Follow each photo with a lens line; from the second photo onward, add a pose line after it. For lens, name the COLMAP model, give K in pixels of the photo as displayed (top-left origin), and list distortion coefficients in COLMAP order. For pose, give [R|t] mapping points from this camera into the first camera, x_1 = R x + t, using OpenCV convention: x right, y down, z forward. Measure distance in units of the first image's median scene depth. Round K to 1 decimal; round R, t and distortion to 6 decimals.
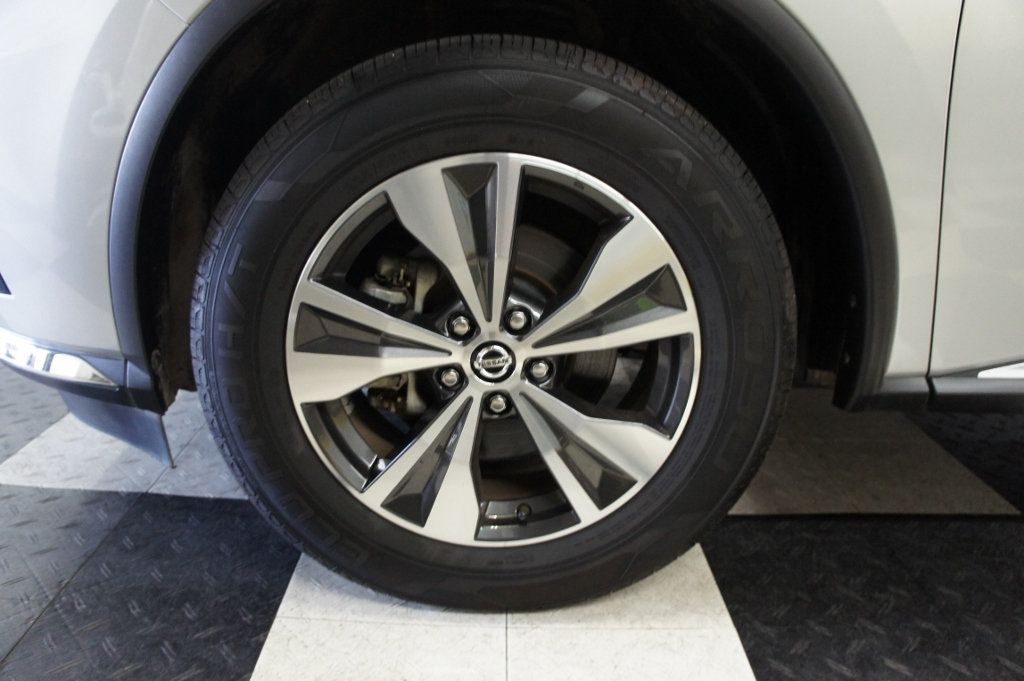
lens RADIAL K [[807.0, 0, 518.0], [0, 807.0, 333.2], [0, 0, 1]] dist [-0.176586, 0.118895]
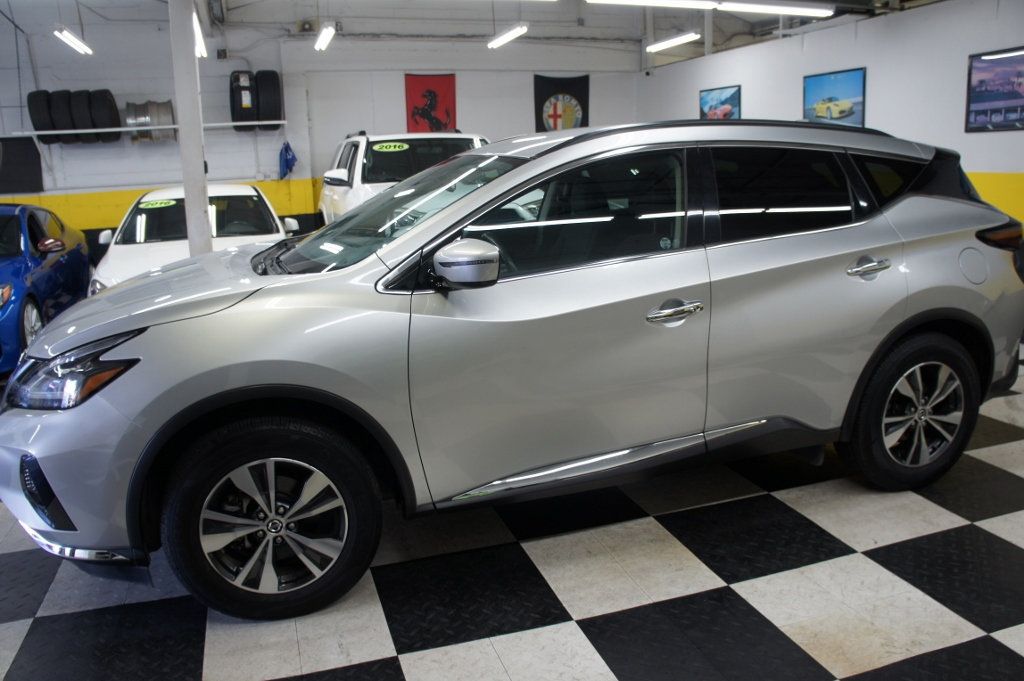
lens RADIAL K [[807.0, 0, 507.4], [0, 807.0, 335.8], [0, 0, 1]] dist [-0.176586, 0.118895]
pose [[0.955476, -0.133777, 0.262999, 0.109855], [0.154394, 0.986231, -0.059258, -0.328248], [-0.251451, 0.097225, 0.962974, -1.906491]]
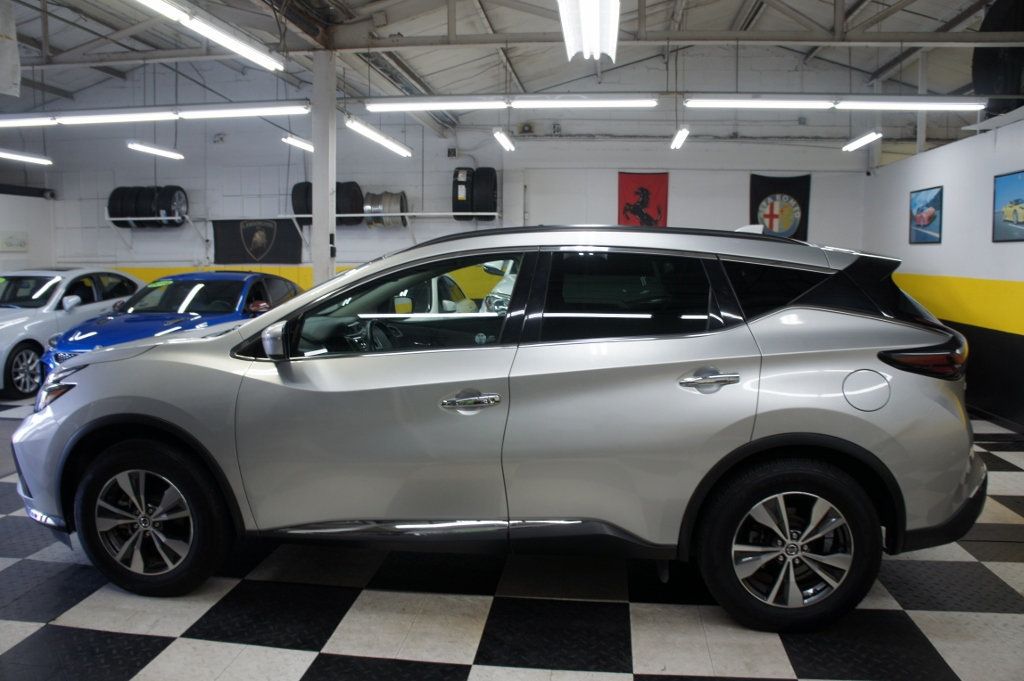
lens RADIAL K [[807.0, 0, 510.4], [0, 807.0, 342.4], [0, 0, 1]] dist [-0.176586, 0.118895]
pose [[0.988984, -0.023783, -0.146098, 2.179425], [-0.004823, 0.981307, -0.192387, -0.098645], [0.147943, 0.190972, 0.970383, -2.389706]]
